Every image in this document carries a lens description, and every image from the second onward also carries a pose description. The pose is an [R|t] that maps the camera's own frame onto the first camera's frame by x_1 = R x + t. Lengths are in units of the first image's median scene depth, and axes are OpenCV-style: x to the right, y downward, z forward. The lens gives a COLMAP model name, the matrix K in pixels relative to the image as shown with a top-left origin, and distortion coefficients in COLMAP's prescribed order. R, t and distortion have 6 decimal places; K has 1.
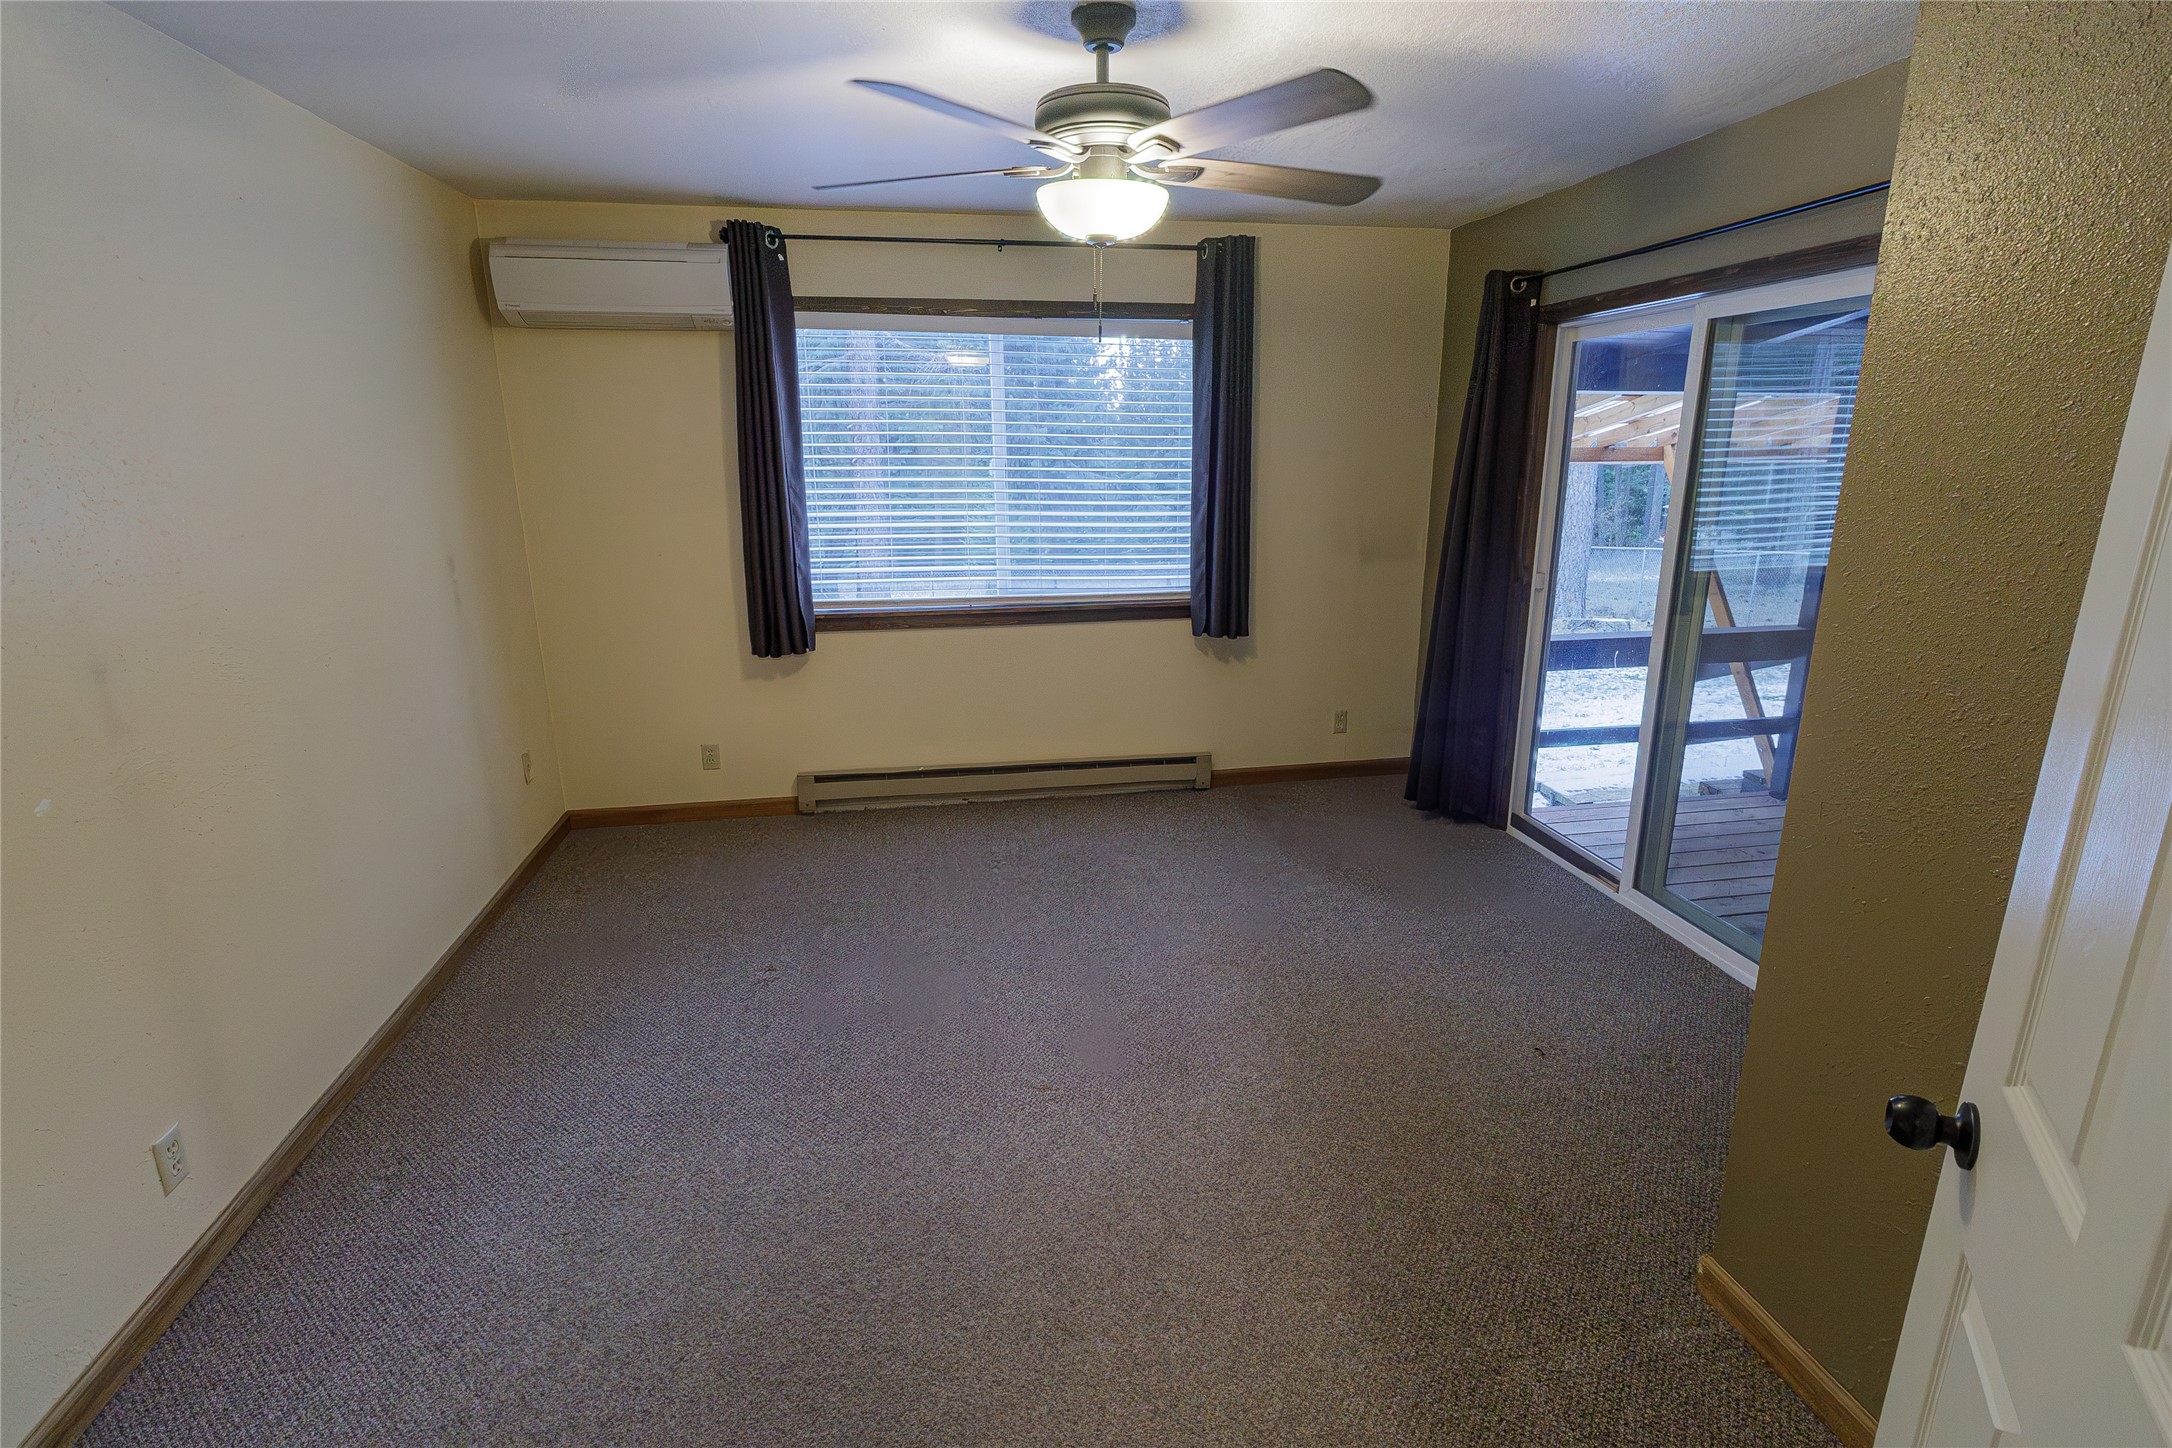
lens RADIAL K [[999.7, 0, 1084.0], [0, 999.7, 719.4], [0, 0, 1]] dist [0.002091, -0.000316]
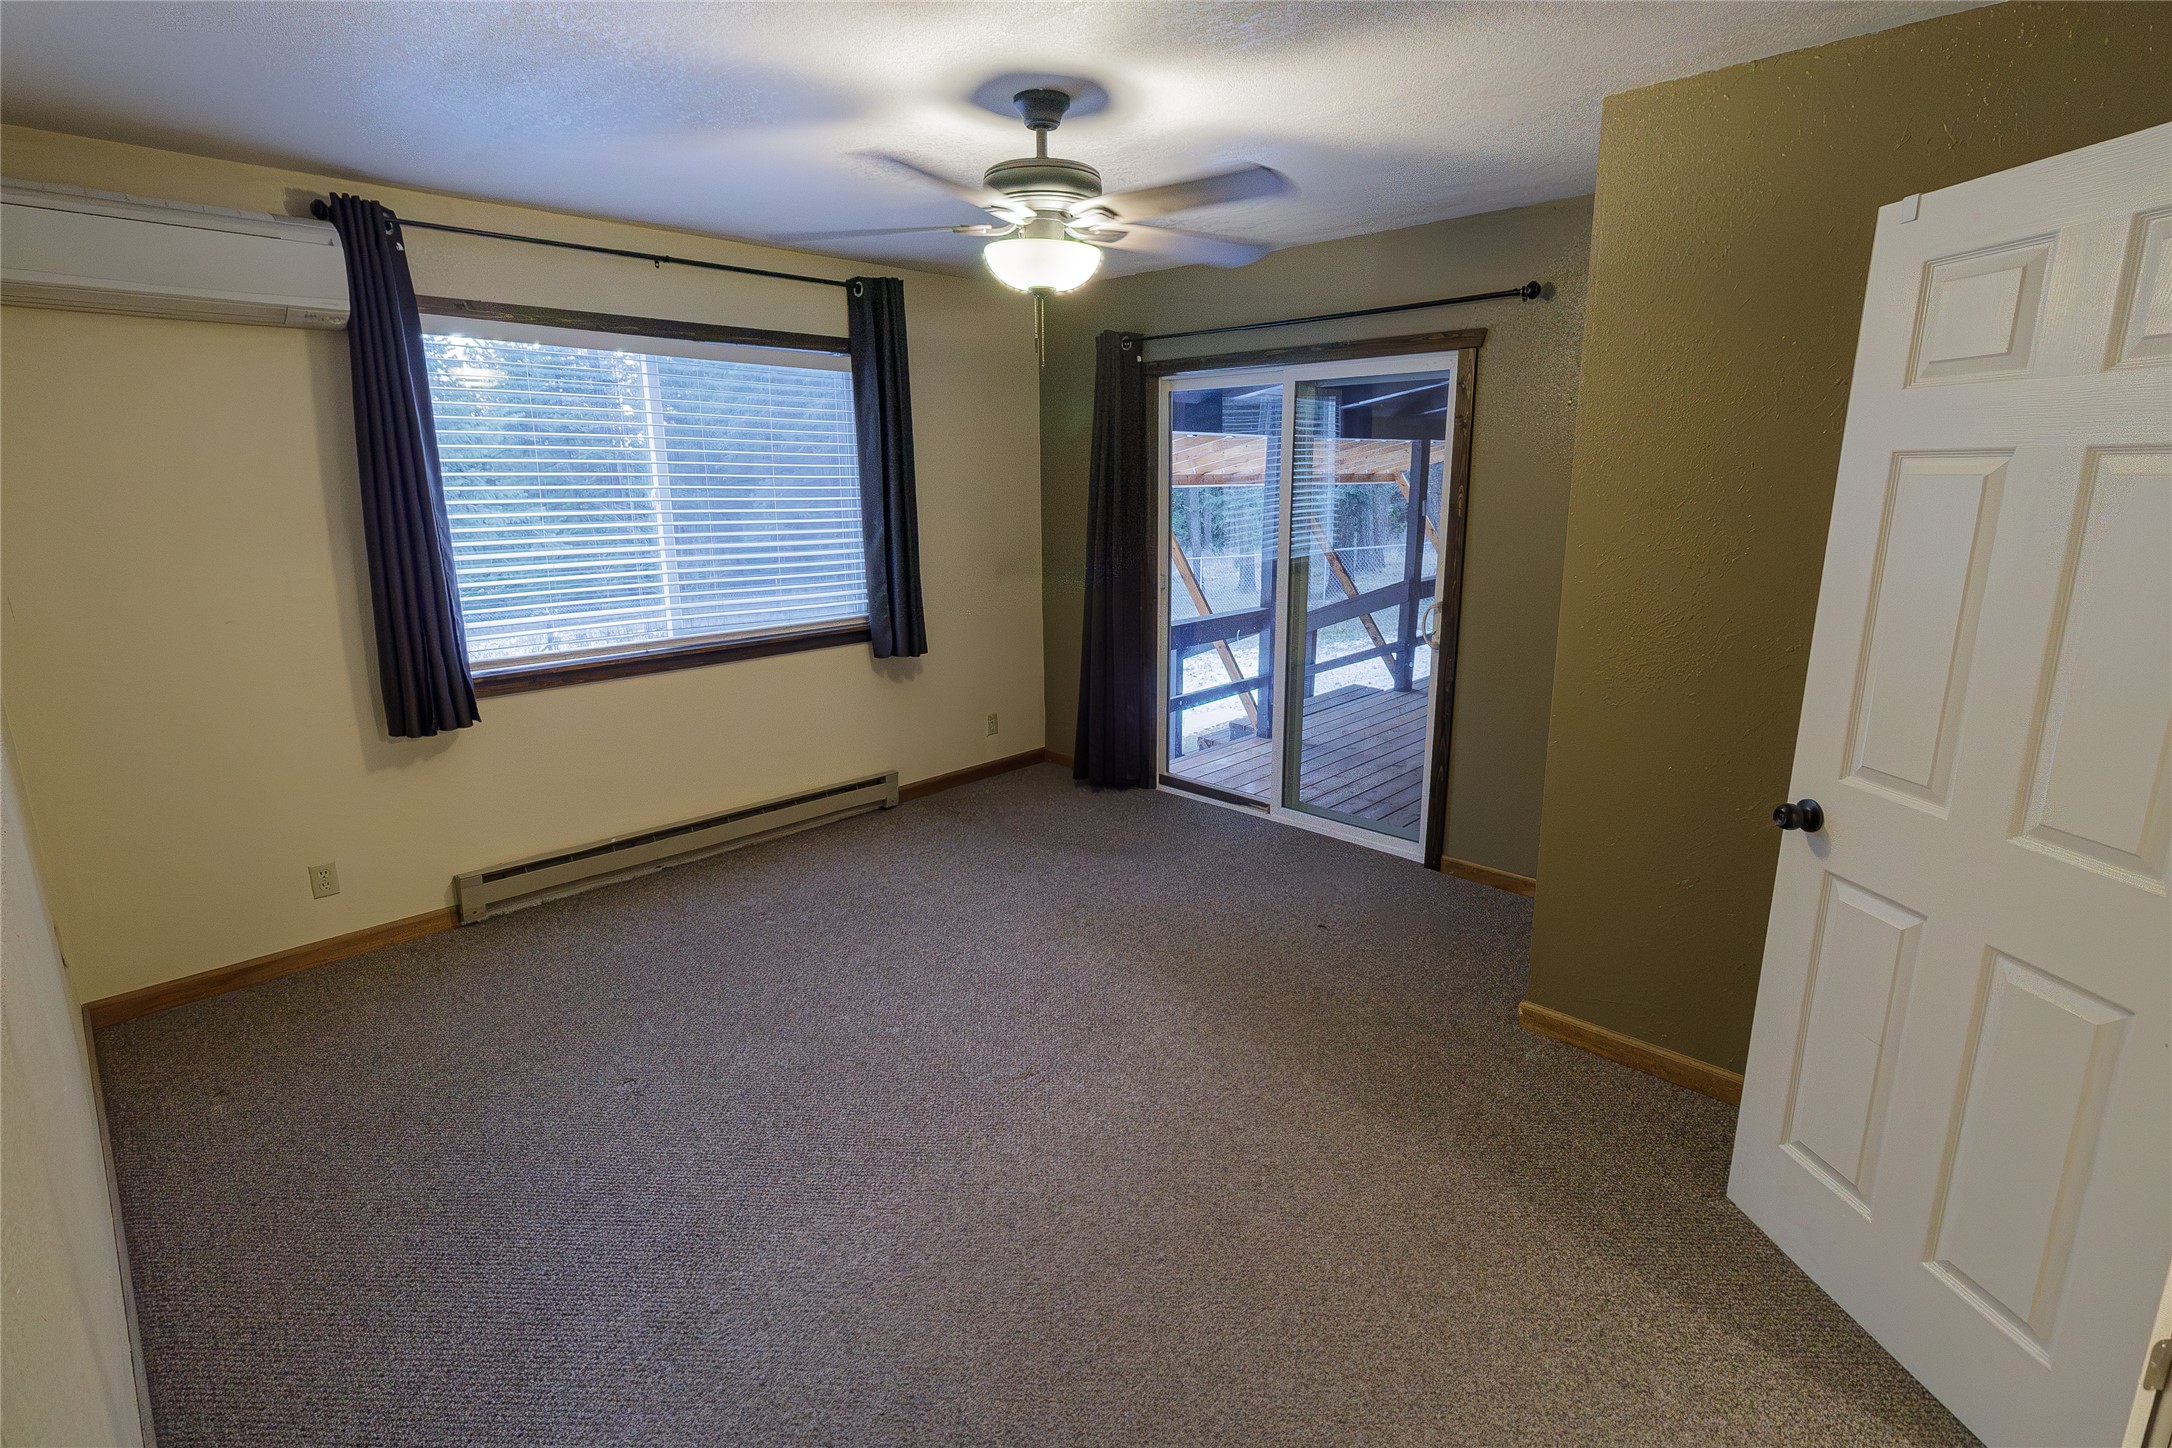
lens RADIAL K [[999.7, 0, 1098.5], [0, 999.7, 709.1], [0, 0, 1]] dist [0.002091, -0.000316]
pose [[0.816608, -0.134469, 0.561311, -0.306817], [0.157146, 0.987543, 0.007959, -0.004857], [-0.555389, 0.081709, 0.827567, 0.032545]]
